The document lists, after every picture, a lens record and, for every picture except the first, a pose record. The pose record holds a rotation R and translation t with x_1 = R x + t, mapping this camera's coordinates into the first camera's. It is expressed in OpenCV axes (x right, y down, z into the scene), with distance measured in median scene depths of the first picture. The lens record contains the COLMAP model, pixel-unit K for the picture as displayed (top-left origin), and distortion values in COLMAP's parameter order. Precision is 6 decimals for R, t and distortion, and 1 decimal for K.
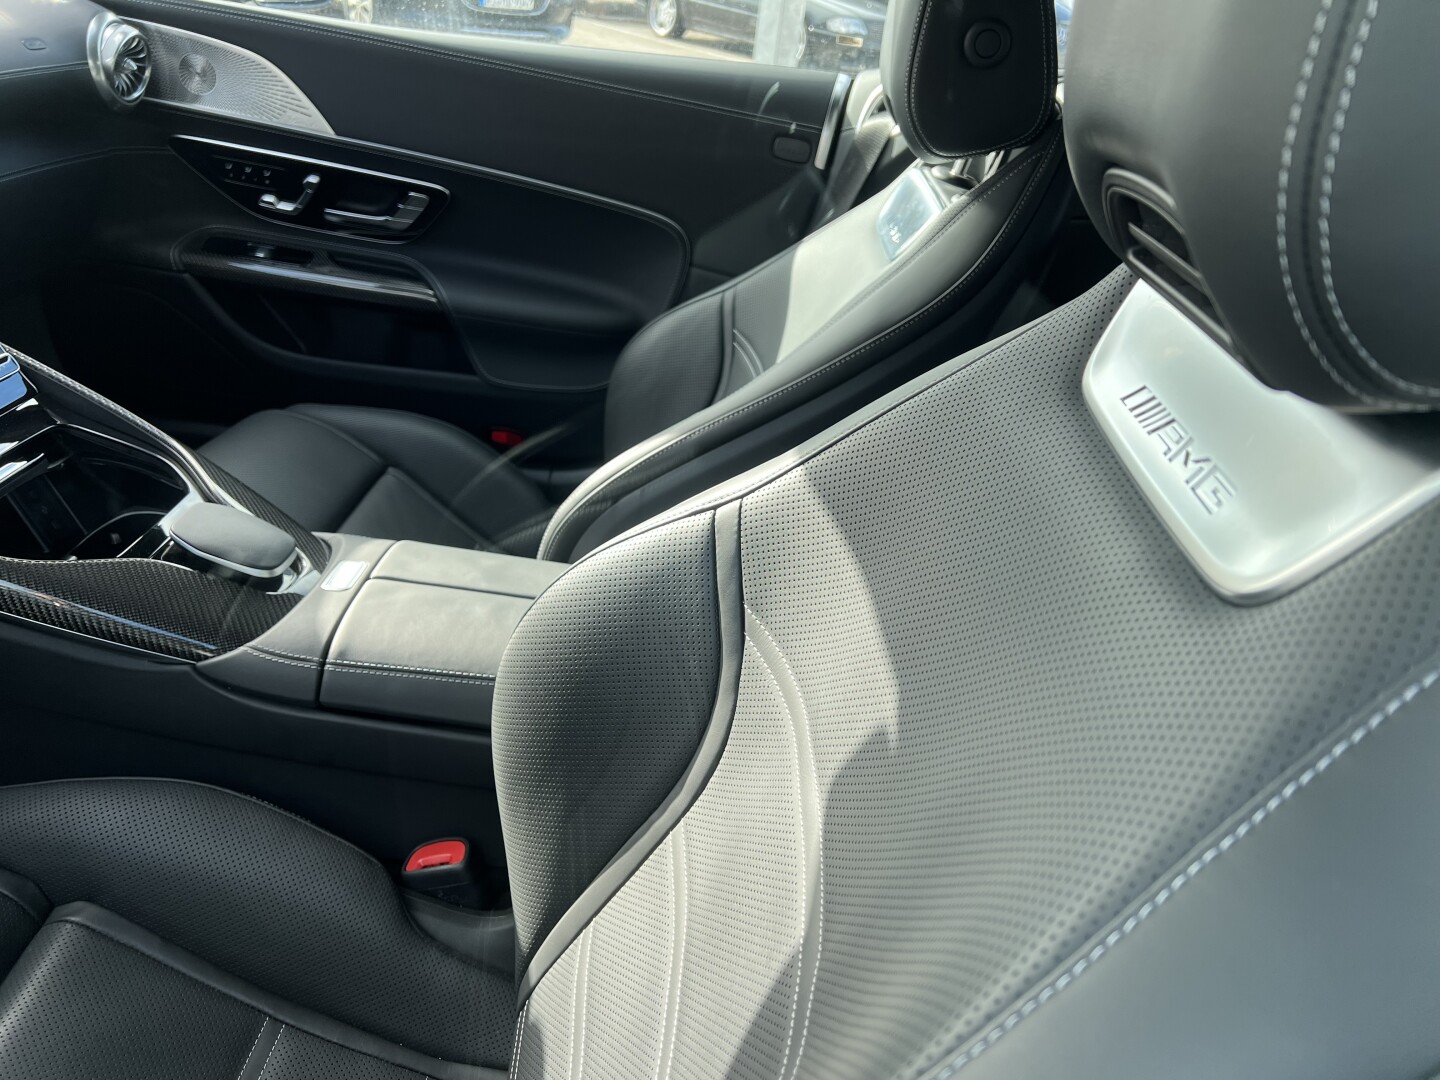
lens RADIAL K [[1088.8, 0, 714.2], [0, 1088.8, 481.8], [0, 0, 1]] dist [0.057499, -0.078362]
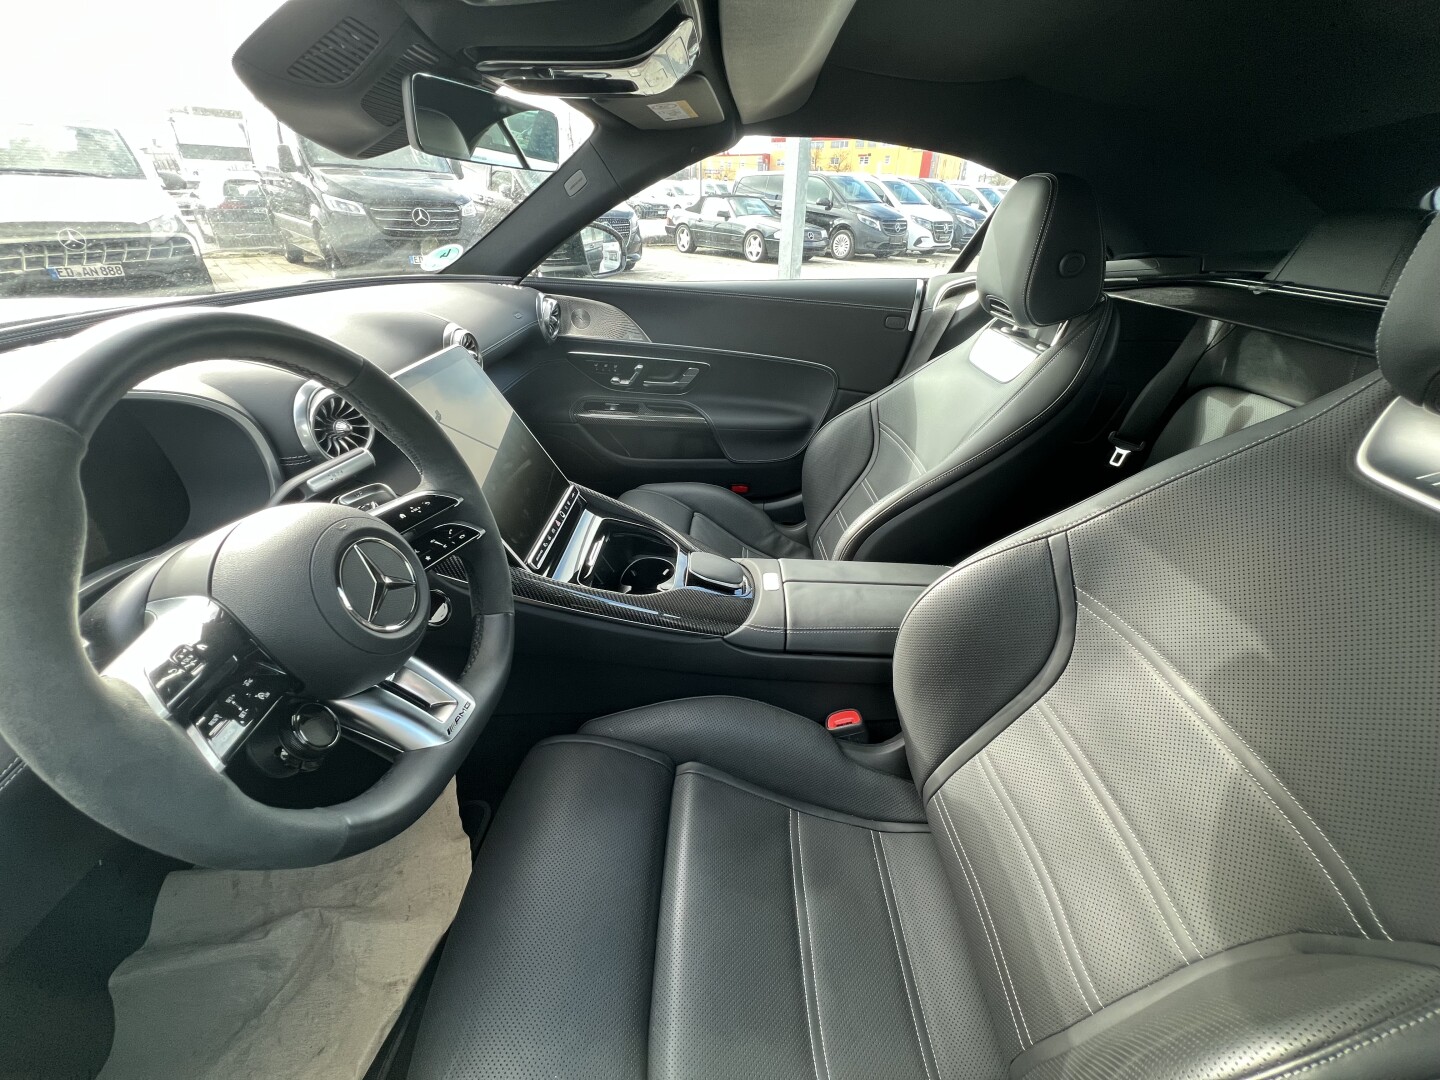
lens RADIAL K [[575.6, 0, 701.2], [0, 575.6, 512.1], [0, 0, 1]] dist [0.000288, 0.000001]
pose [[0.994069, -0.106819, -0.020405, -0.388331], [0.107698, 0.993005, 0.048400, -0.090333], [0.015092, -0.050310, 0.998620, -0.011666]]
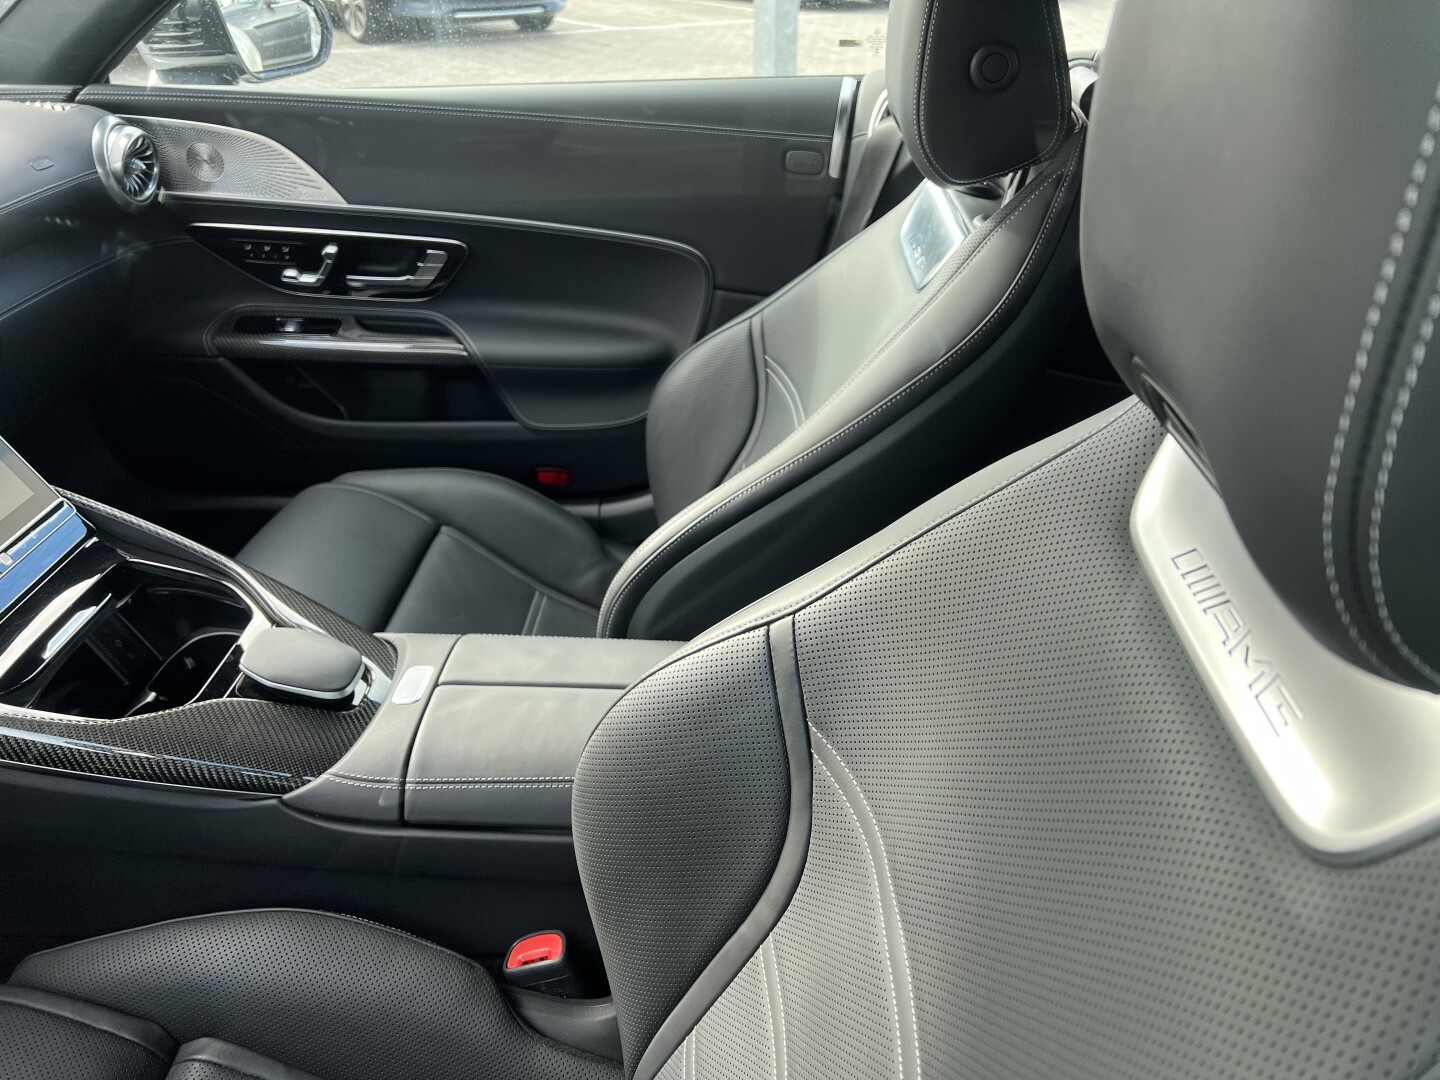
lens RADIAL K [[1088.8, 0, 714.2], [0, 1088.8, 481.8], [0, 0, 1]] dist [0.057499, -0.078362]
pose [[0.992610, -0.111322, -0.048309, 0.009721], [0.113618, 0.992378, 0.047708, -0.106919], [0.042630, -0.052844, 0.997692, 0.006014]]
